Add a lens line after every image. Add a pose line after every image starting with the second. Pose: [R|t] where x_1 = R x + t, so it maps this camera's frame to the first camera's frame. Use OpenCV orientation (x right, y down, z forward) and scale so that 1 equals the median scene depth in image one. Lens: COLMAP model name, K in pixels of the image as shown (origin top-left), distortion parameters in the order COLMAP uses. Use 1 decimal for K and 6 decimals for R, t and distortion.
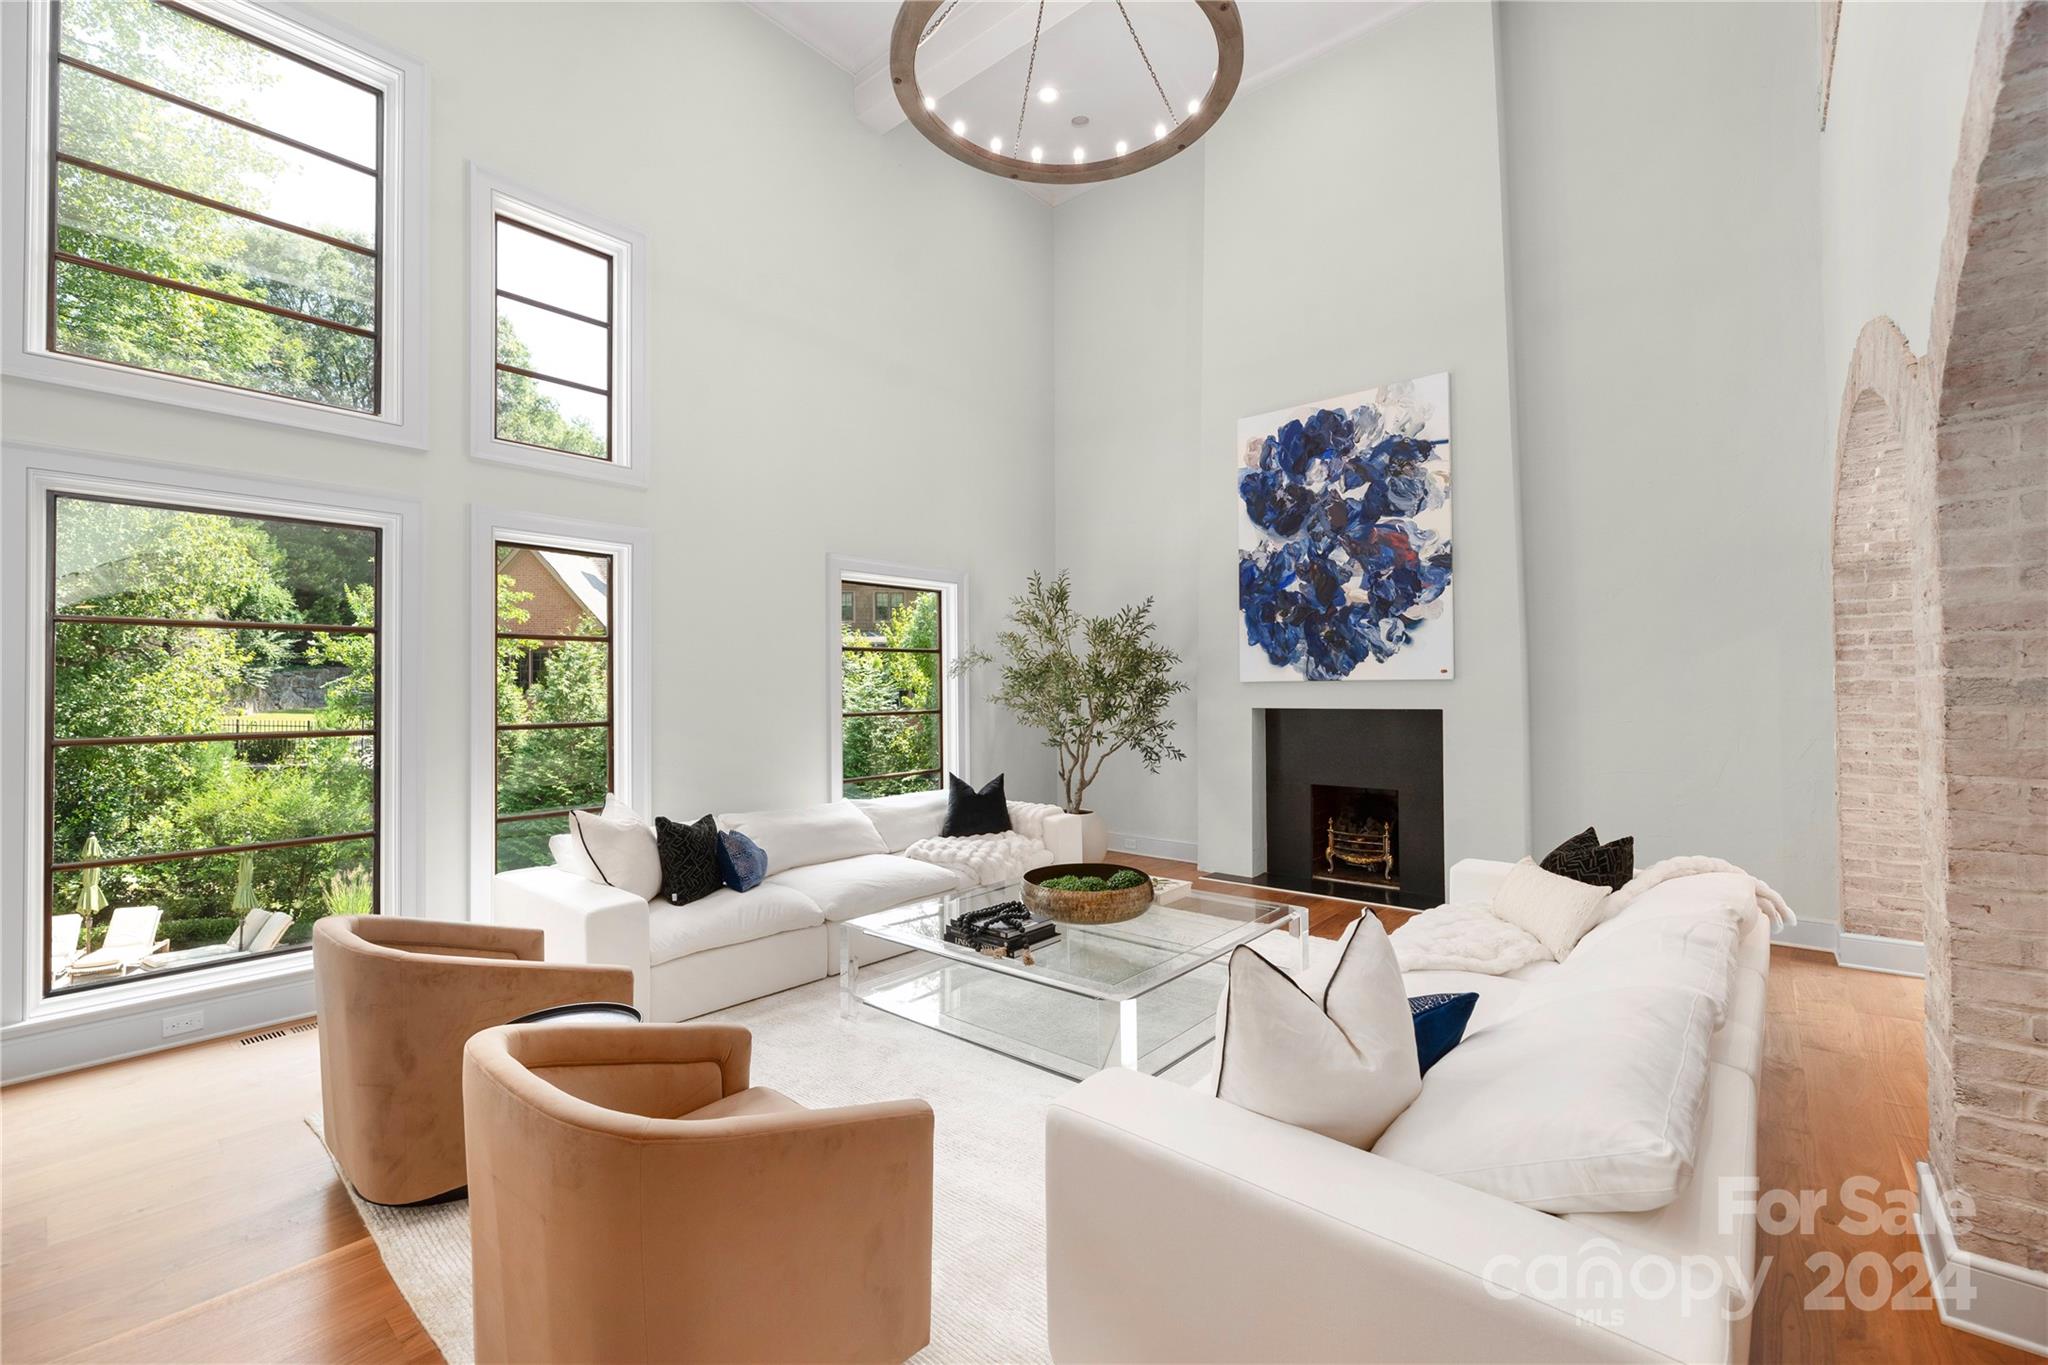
lens RADIAL K [[875.2, 0, 1024.0], [0, 875.2, 682.5], [0, 0, 1]] dist [-0.001386, -0.000064]
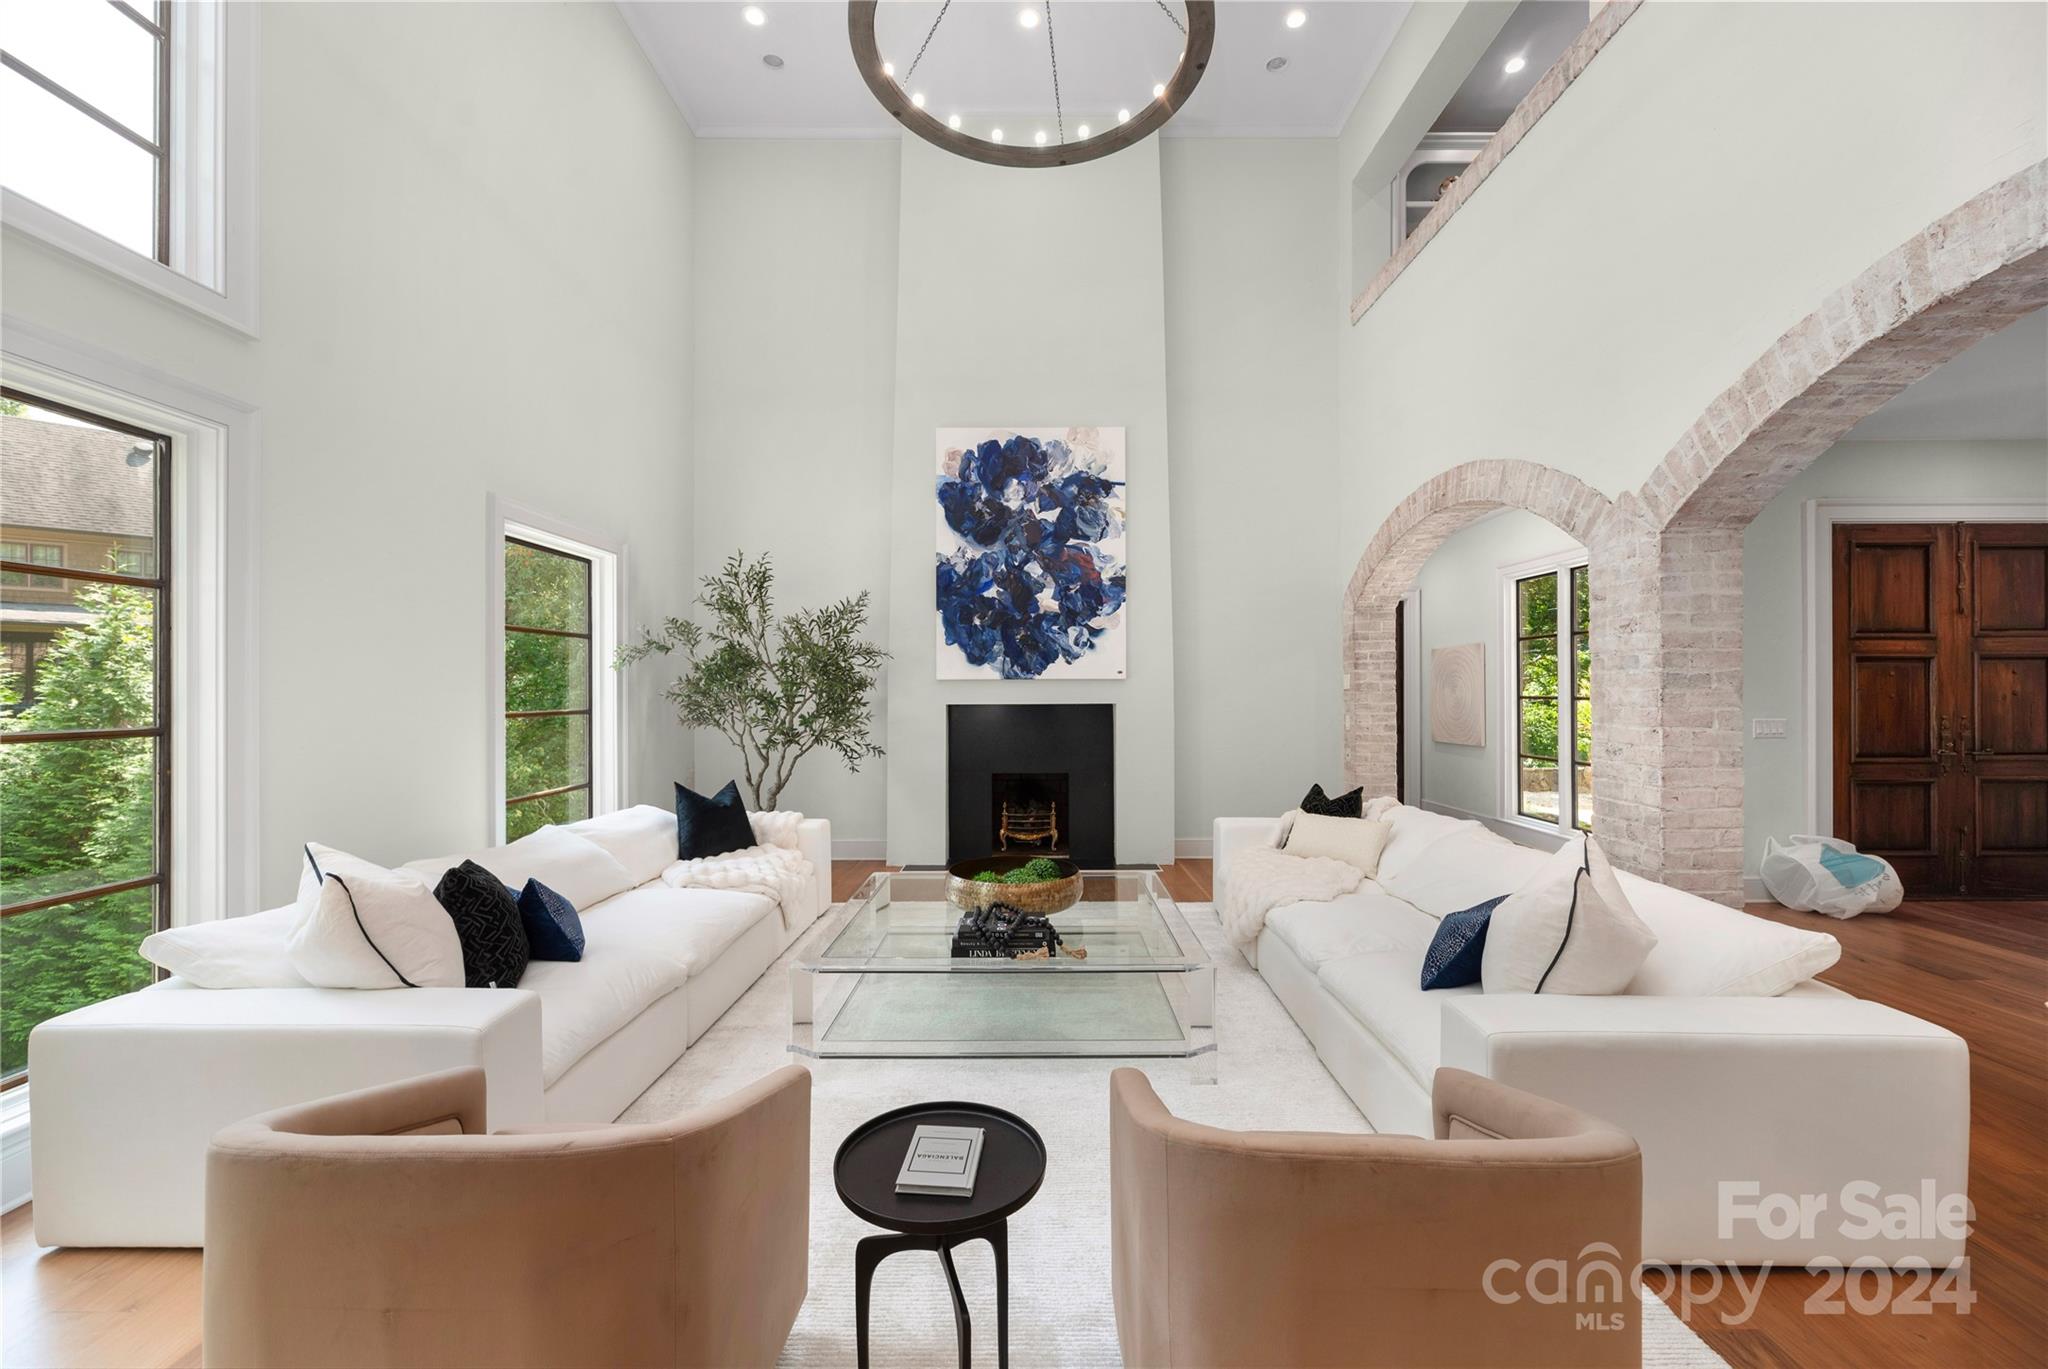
lens RADIAL K [[841.3, 0, 1030.5], [0, 841.3, 697.3], [0, 0, 1]] dist [0.002172, 0.000042]
pose [[0.754579, 0.002250, 0.656205, -0.356485], [-0.008087, 0.999950, 0.005871, 0.014936], [-0.656159, -0.009737, 0.754560, 0.181904]]
